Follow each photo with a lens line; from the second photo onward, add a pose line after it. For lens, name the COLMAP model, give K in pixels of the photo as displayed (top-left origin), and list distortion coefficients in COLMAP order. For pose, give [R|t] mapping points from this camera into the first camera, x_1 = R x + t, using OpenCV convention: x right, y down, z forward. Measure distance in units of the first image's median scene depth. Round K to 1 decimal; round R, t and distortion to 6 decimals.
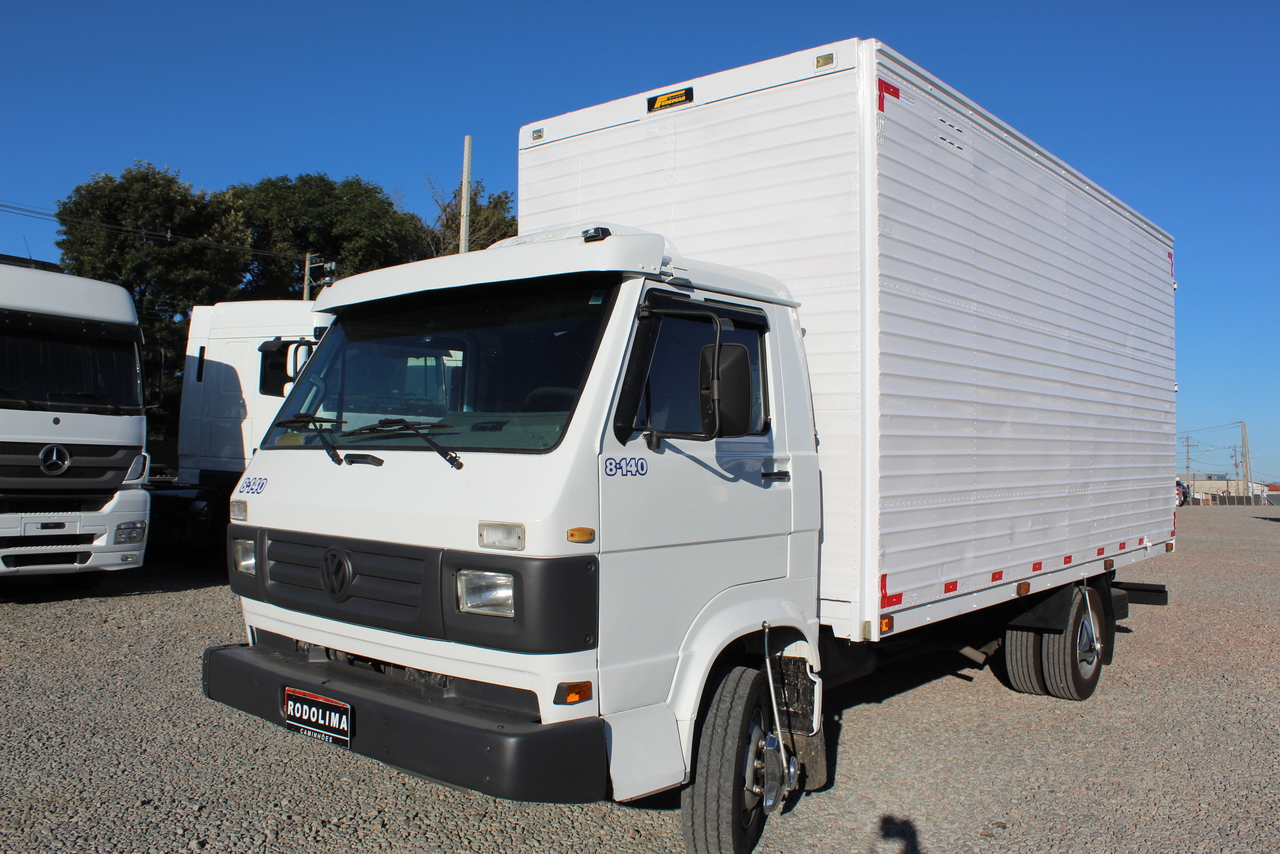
lens RADIAL K [[1072.3, 0, 640.0], [0, 1072.3, 427.0], [0, 0, 1]] dist [-0.152986, 0.118853]
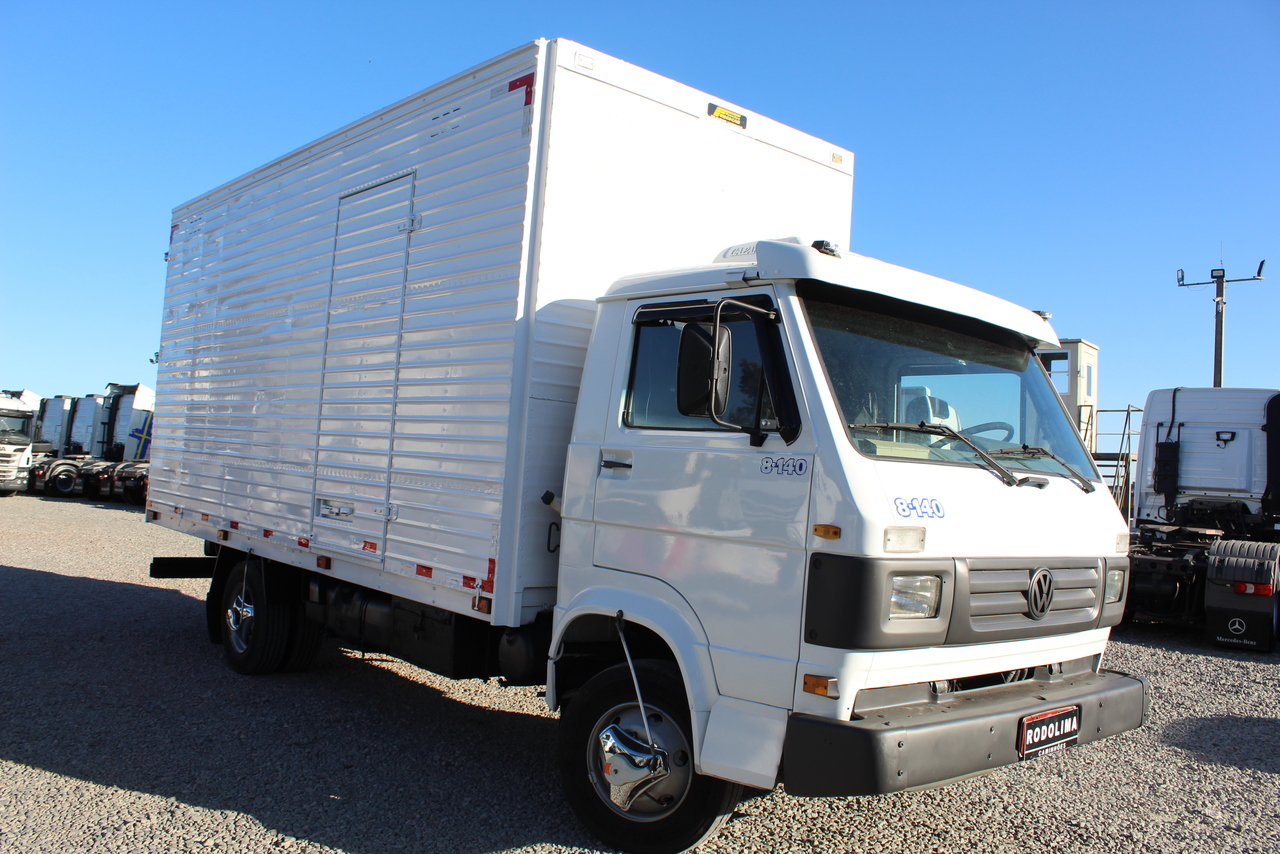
lens RADIAL K [[1072.3, 0, 640.0], [0, 1072.3, 427.0], [0, 0, 1]] dist [-0.152986, 0.118853]
pose [[0.150767, 0.042063, 0.987674, -1.141126], [-0.090977, 0.995445, -0.028506, 0.034768], [-0.984374, -0.085558, 0.153907, 1.034152]]
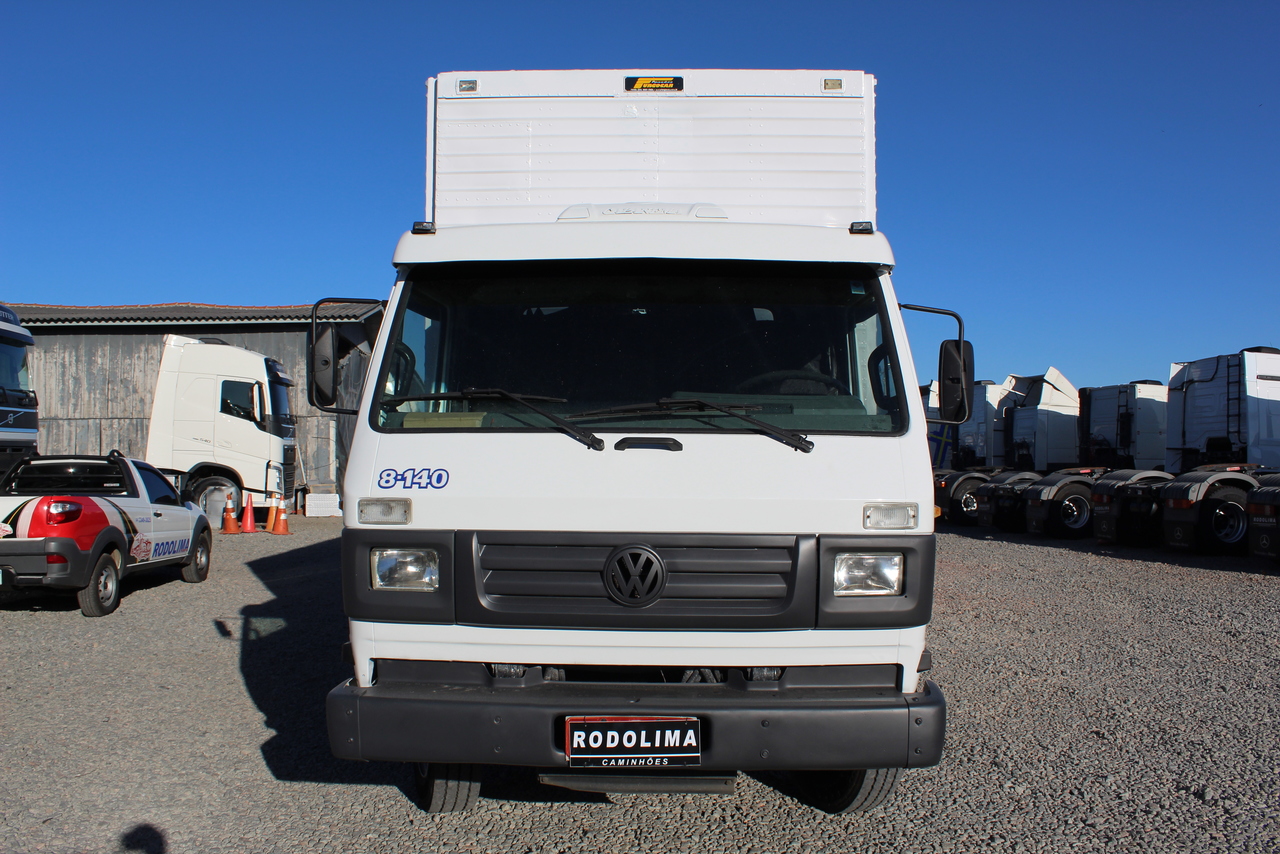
lens RADIAL K [[1072.3, 0, 640.0], [0, 1072.3, 427.0], [0, 0, 1]] dist [-0.152986, 0.118853]
pose [[0.780068, 0.004020, 0.625681, -0.696422], [-0.012521, 0.999879, 0.009185, 0.007031], [-0.625569, -0.014999, 0.780025, 0.258254]]
